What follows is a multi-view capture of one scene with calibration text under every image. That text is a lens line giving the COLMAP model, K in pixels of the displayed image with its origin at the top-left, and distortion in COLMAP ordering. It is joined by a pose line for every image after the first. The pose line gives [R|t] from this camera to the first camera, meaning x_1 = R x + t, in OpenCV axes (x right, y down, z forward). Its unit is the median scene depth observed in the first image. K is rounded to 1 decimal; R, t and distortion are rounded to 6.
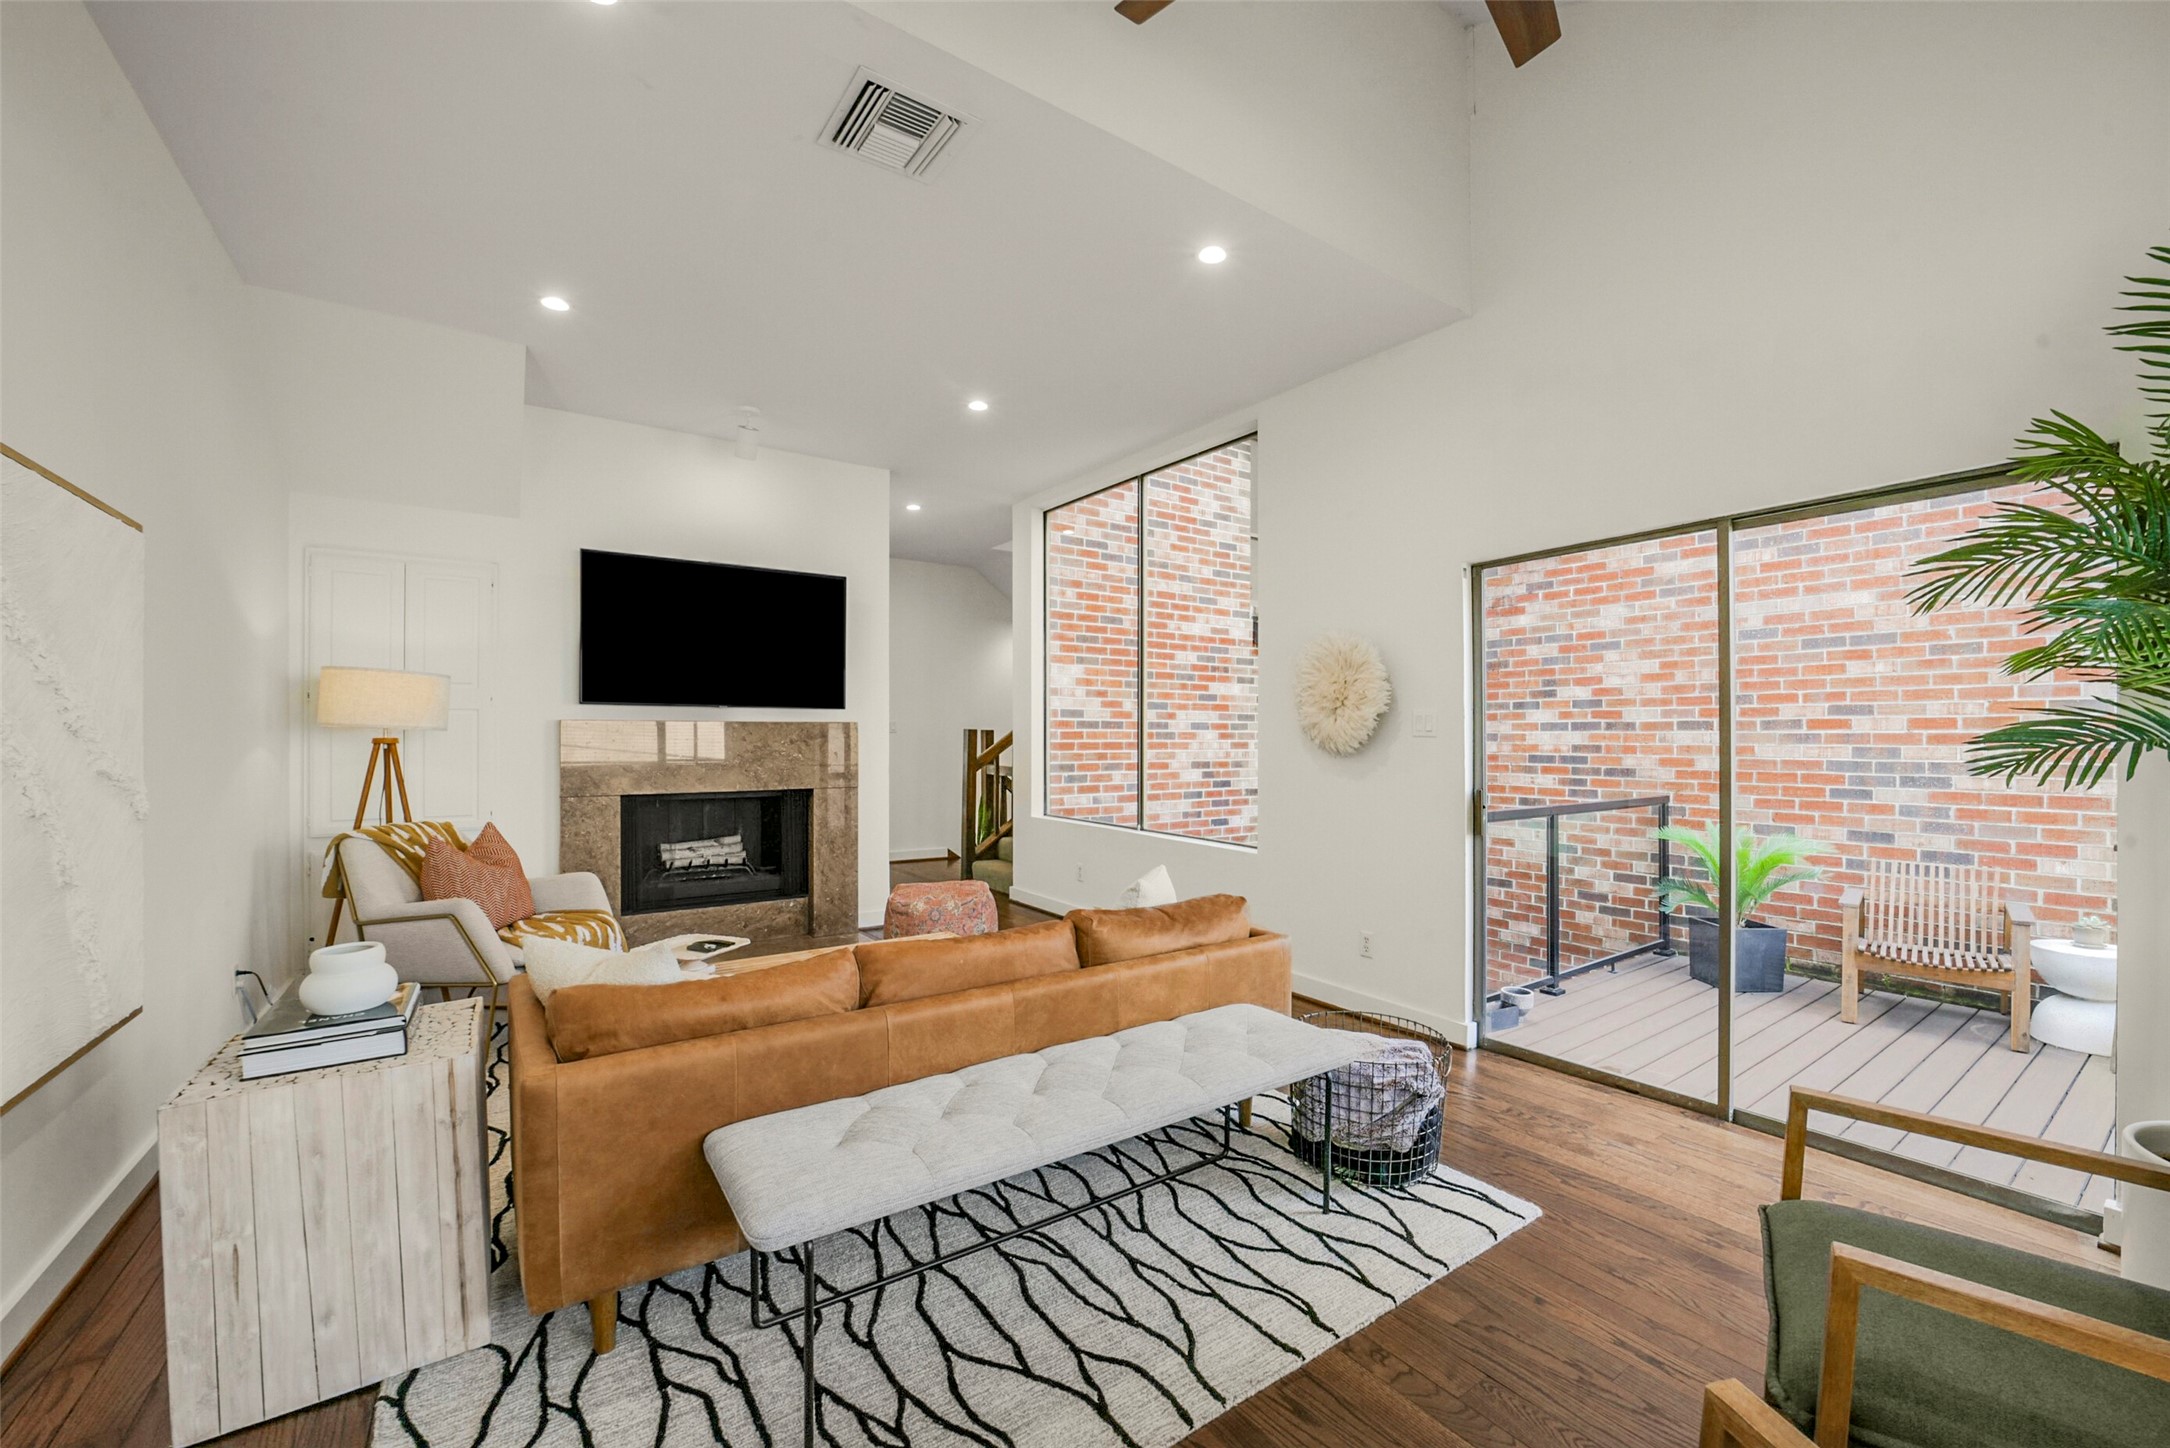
lens RADIAL K [[868.6, 0, 1092.7], [0, 868.6, 737.4], [0, 0, 1]] dist [-0.038729, 0.010559]
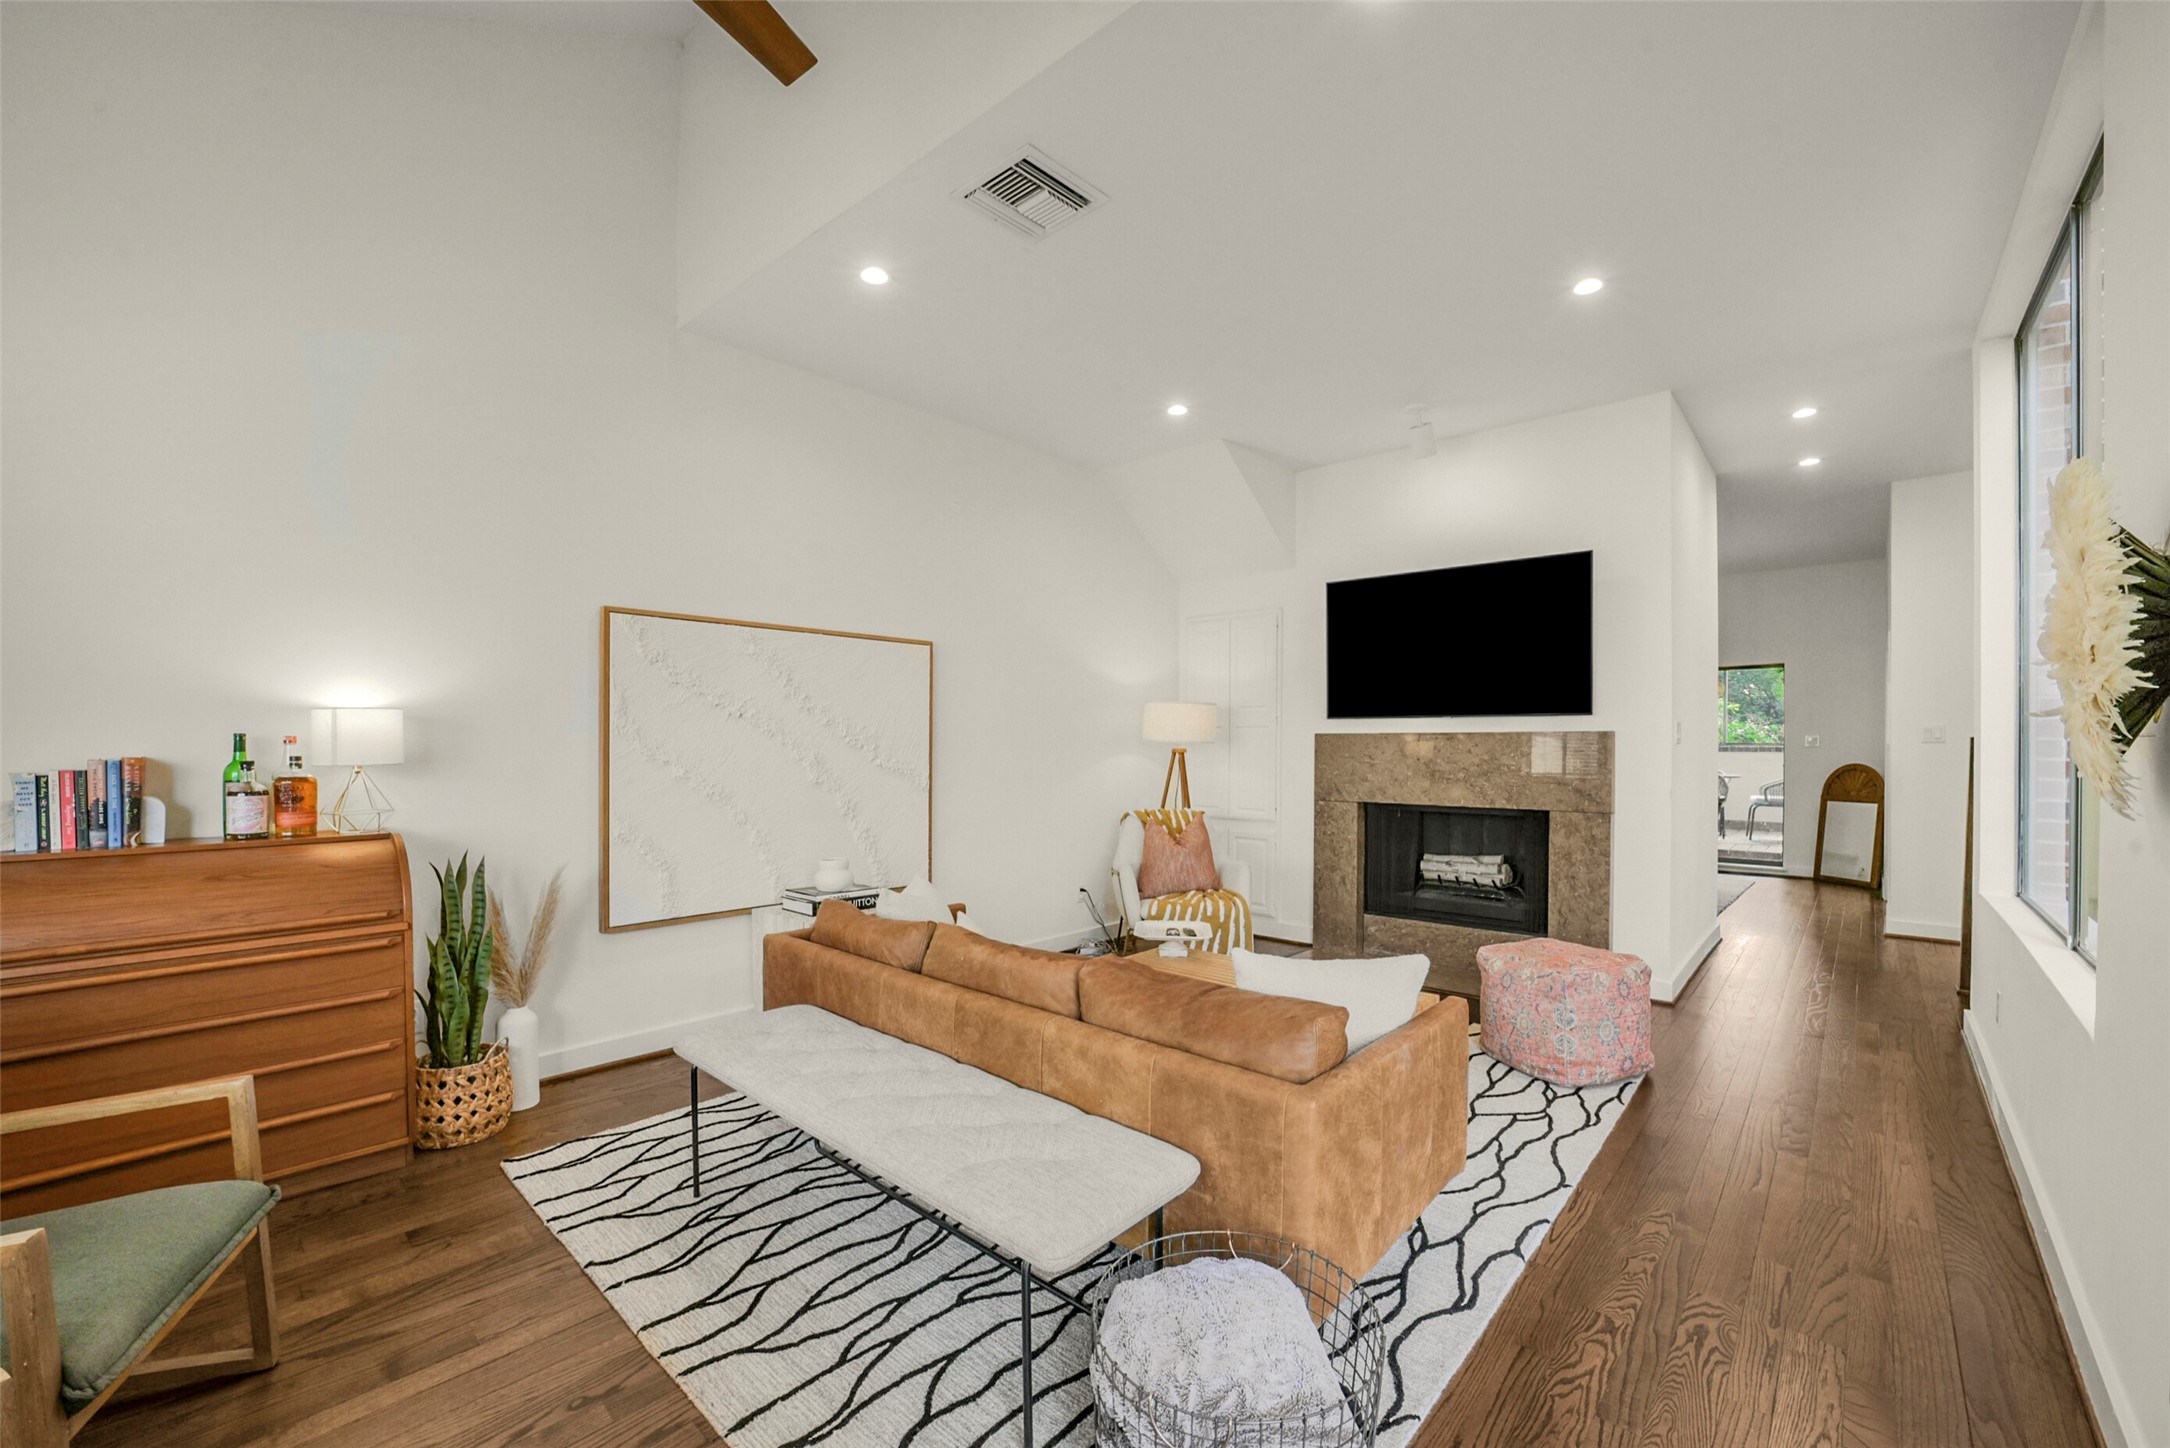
lens RADIAL K [[868.6, 0, 1092.7], [0, 868.6, 737.4], [0, 0, 1]] dist [-0.038729, 0.010559]
pose [[0.219260, -0.007383, -0.975638, 0.388115], [-0.001228, 0.999968, -0.007843, -0.004783], [0.975666, 0.002918, 0.219244, 0.373809]]
